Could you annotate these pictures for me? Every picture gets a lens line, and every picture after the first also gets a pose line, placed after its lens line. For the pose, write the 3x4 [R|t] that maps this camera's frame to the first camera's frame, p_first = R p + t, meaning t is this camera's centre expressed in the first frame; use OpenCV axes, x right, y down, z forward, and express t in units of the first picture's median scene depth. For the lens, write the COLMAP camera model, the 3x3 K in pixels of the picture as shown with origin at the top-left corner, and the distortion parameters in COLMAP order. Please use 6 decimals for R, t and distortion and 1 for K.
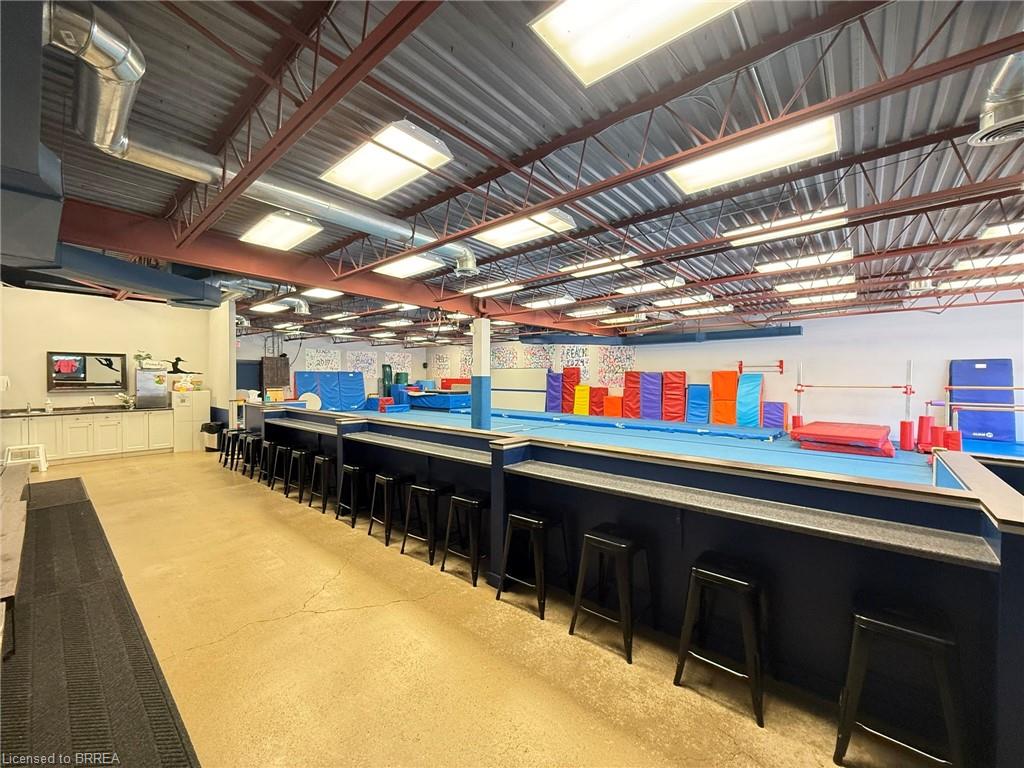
lens RADIAL K [[407.0, 0, 512.0], [0, 407.0, 384.0], [0, 0, 1]] dist [-0.000734, -0.000602]
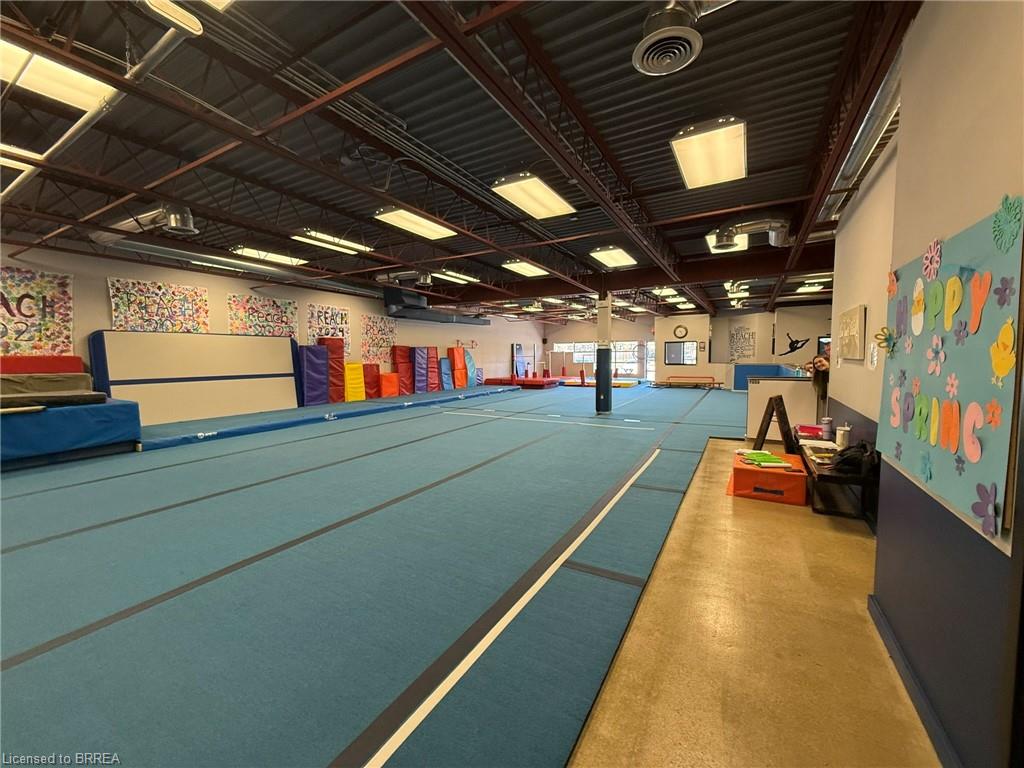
lens RADIAL K [[407.0, 0, 512.0], [0, 407.0, 384.0], [0, 0, 1]] dist [-0.000734, -0.000602]
pose [[-0.188643, -0.071443, 0.979443, -3.548678], [0.023368, 0.996741, 0.077206, -0.048090], [-0.981768, 0.037452, -0.186359, 4.801016]]
